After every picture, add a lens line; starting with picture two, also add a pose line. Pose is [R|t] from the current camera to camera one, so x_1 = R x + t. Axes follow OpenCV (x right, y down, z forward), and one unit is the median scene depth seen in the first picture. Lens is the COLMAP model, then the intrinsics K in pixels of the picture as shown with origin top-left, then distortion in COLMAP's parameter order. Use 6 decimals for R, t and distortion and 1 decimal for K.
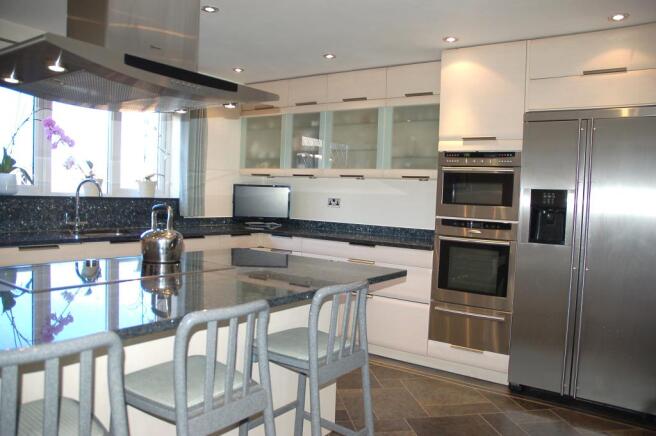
lens RADIAL K [[511.2, 0, 331.5], [0, 511.2, 218.0], [0, 0, 1]] dist [-0.092867, 0.016132]
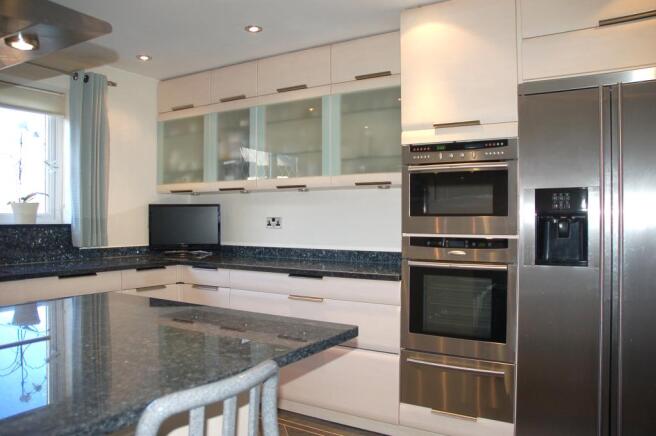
lens RADIAL K [[511.2, 0, 327.3], [0, 511.2, 219.1], [0, 0, 1]] dist [-0.092867, 0.016132]
pose [[0.997335, -0.037989, 0.062282, 0.047131], [0.040693, 0.998257, -0.042737, 0.002307], [-0.060550, 0.045157, 0.997143, 0.246445]]
